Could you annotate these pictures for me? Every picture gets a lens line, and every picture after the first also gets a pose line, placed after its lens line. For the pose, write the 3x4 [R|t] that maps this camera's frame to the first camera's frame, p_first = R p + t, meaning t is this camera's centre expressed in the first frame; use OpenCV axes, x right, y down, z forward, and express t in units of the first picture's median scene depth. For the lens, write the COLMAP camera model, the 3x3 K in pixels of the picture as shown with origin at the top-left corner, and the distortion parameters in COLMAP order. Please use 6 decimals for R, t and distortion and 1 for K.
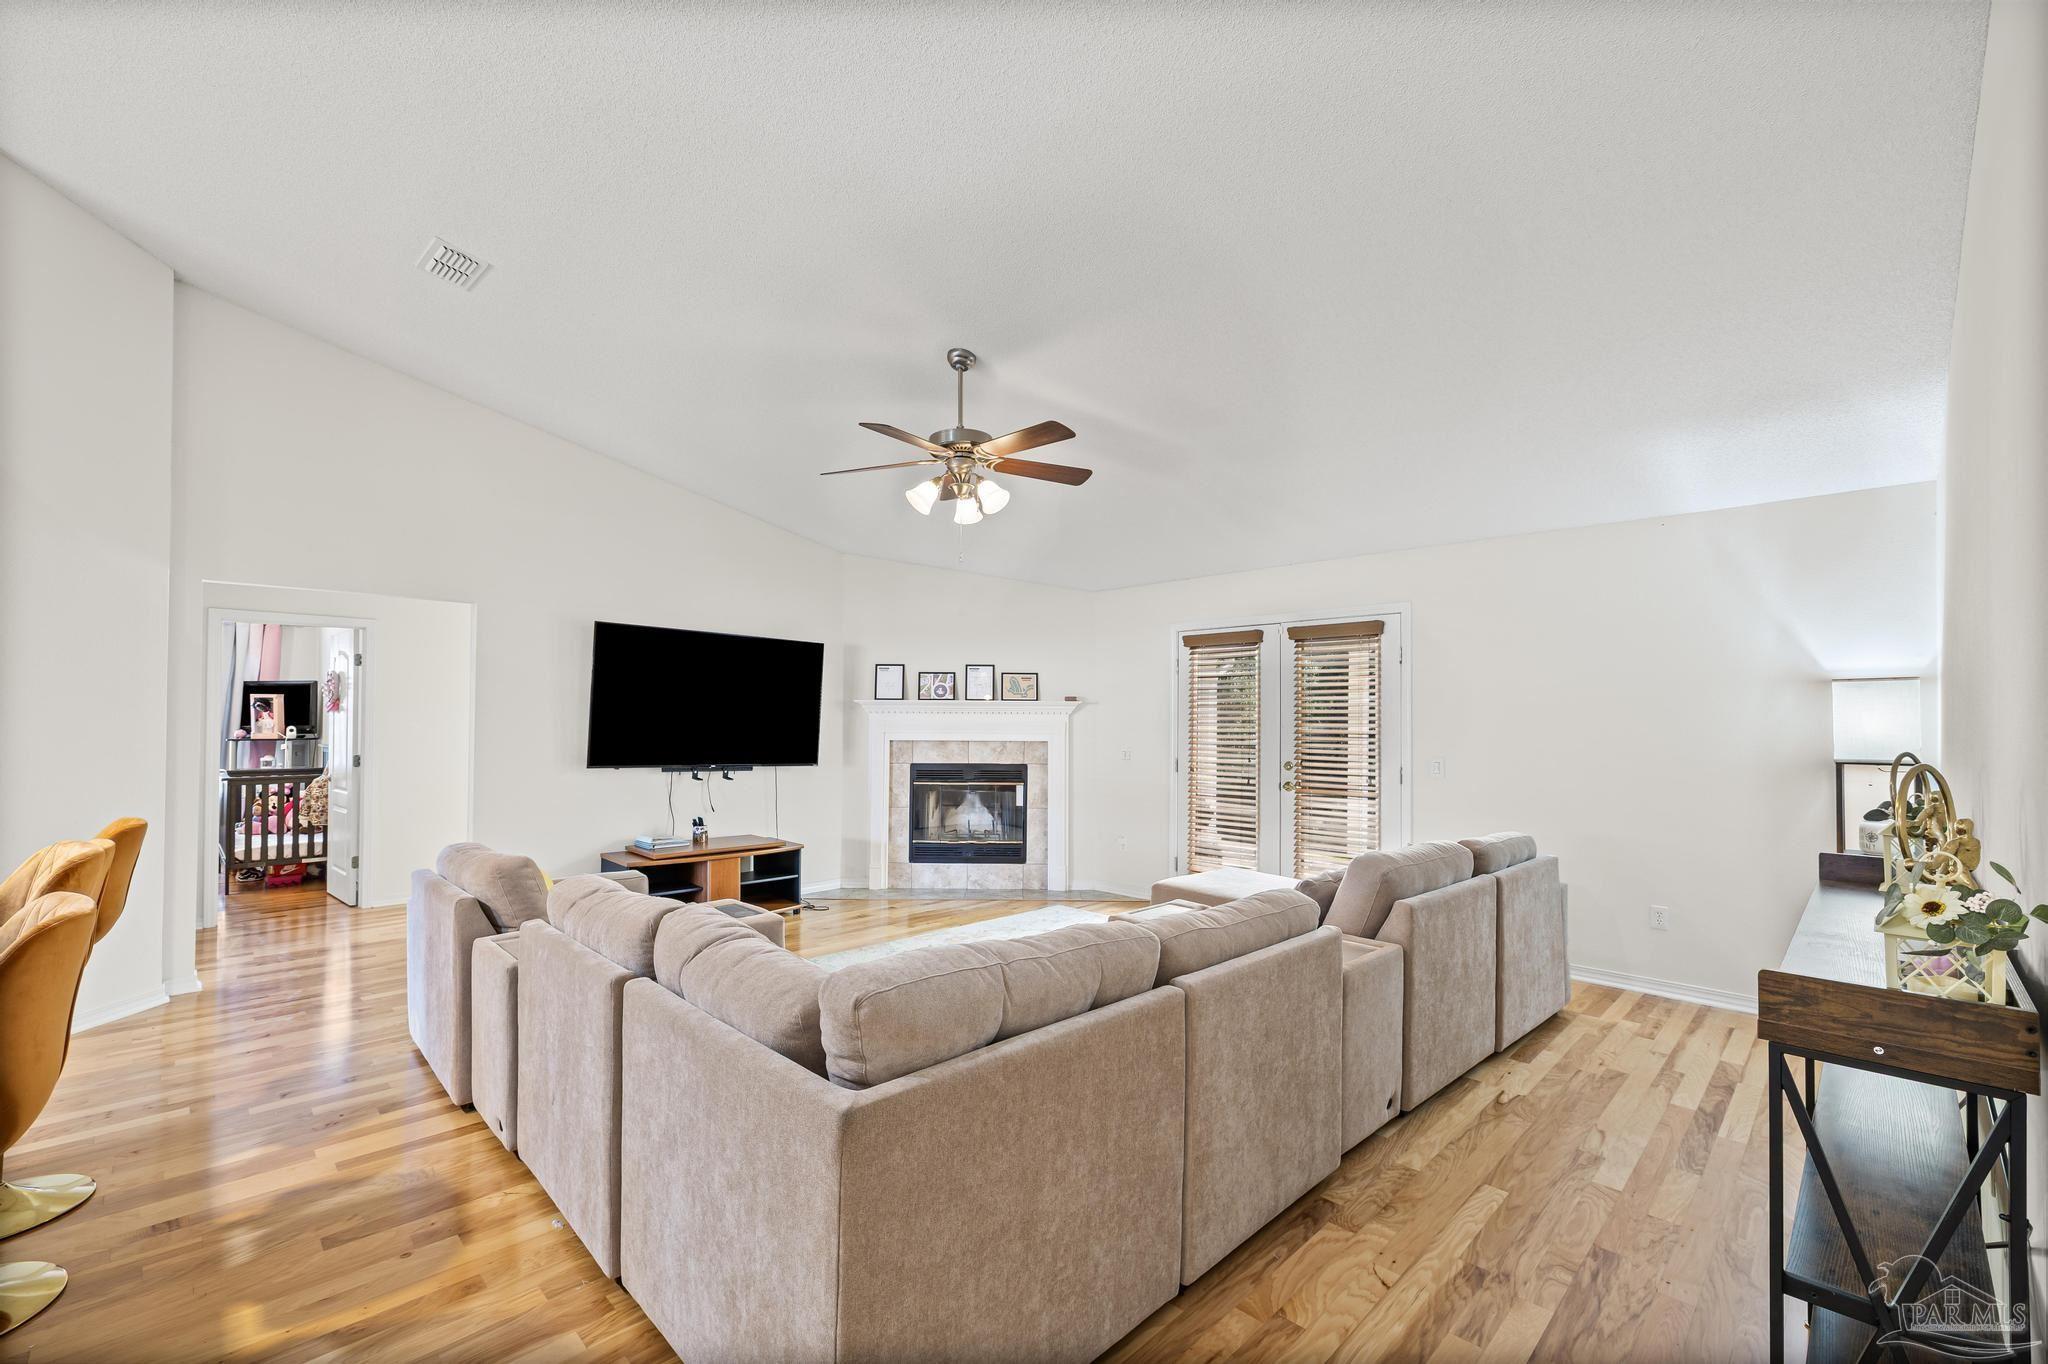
lens RADIAL K [[864.0, 0, 1022.6], [0, 864.0, 717.7], [0, 0, 1]] dist [0.002789, 0.000288]
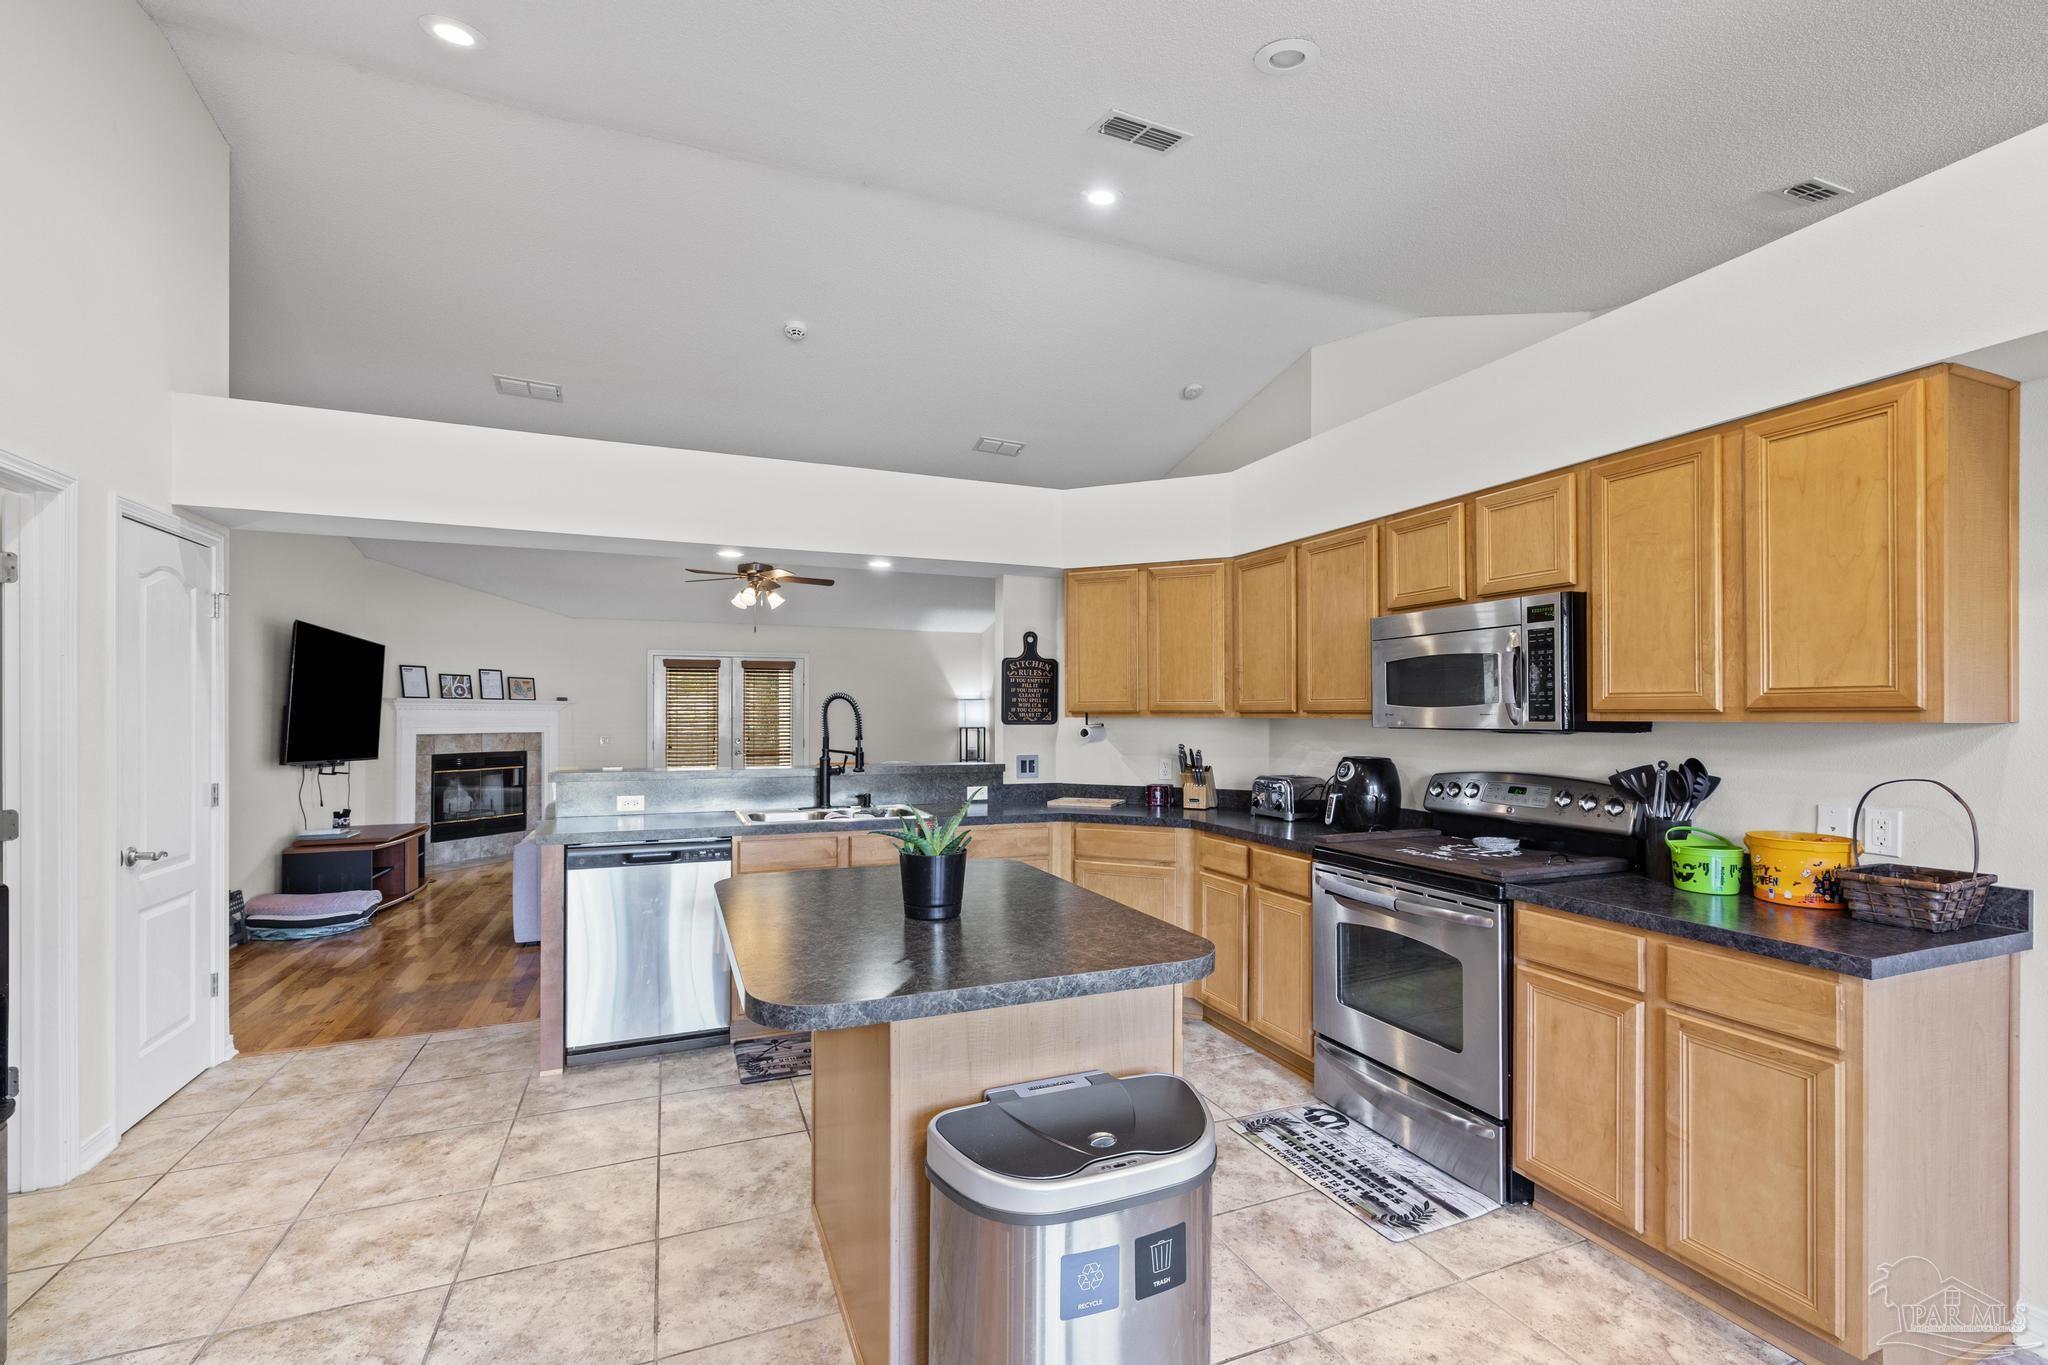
lens RADIAL K [[864.0, 0, 1019.7], [0, 864.0, 709.7], [0, 0, 1]] dist [0.002789, 0.000288]
pose [[0.394796, 0.000951, 0.918769, -0.865175], [0.000210, 0.999999, -0.001125, -0.004232], [-0.918769, 0.000637, 0.394795, -0.149204]]
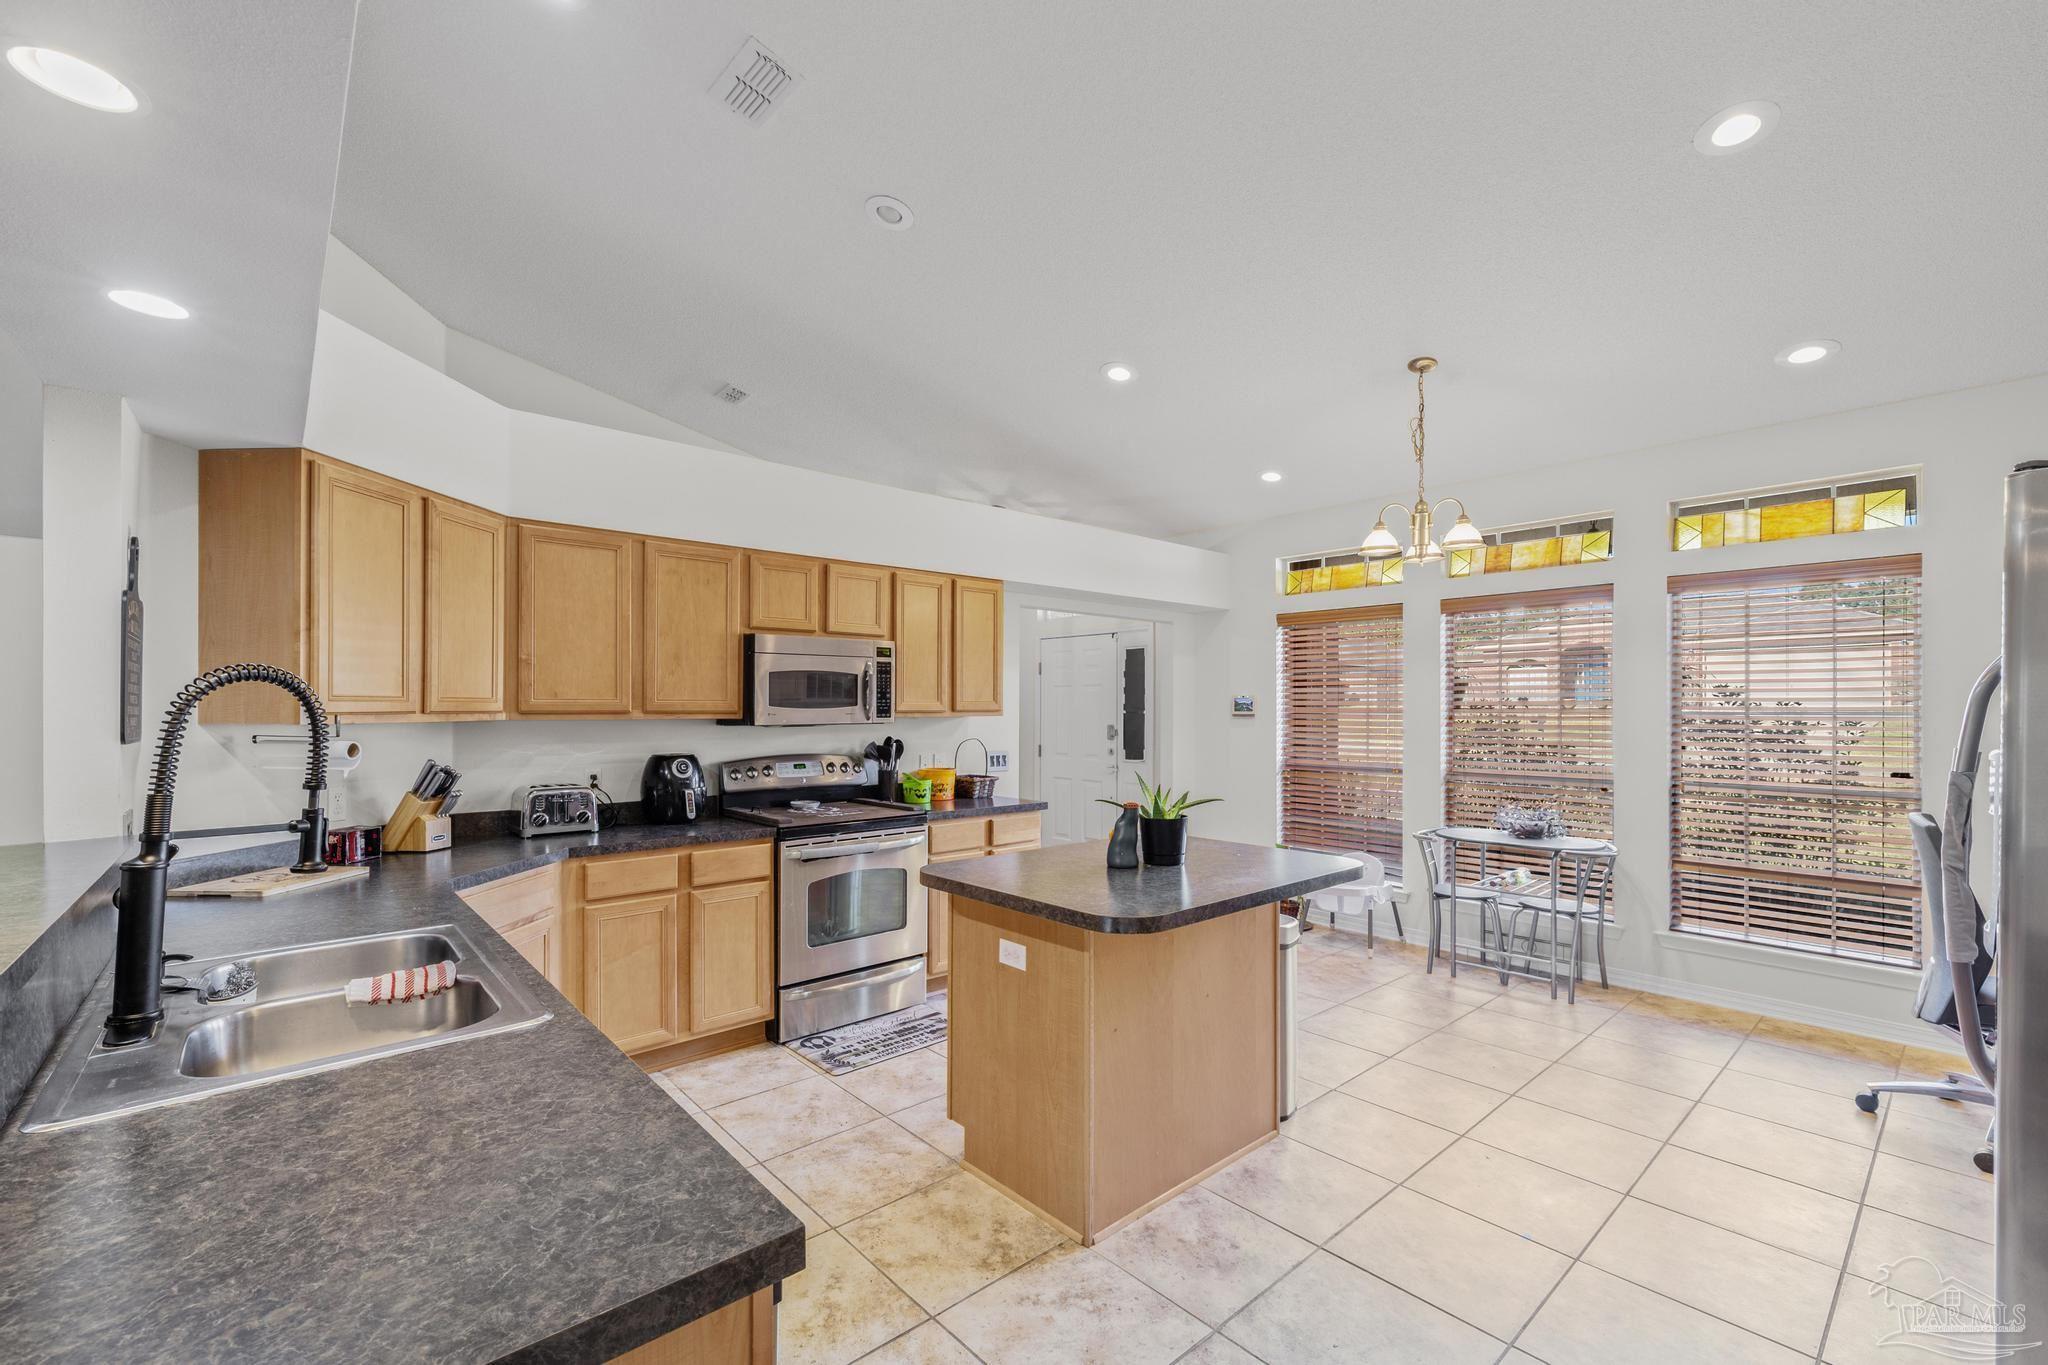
lens RADIAL K [[864.0, 0, 1014.1], [0, 864.0, 692.1], [0, 0, 1]] dist [0.002789, 0.000288]
pose [[-0.997276, -0.003127, 0.073700, -0.580426], [-0.004552, 0.999806, -0.019174, -0.006441], [-0.073626, -0.019457, -0.997096, 0.382252]]
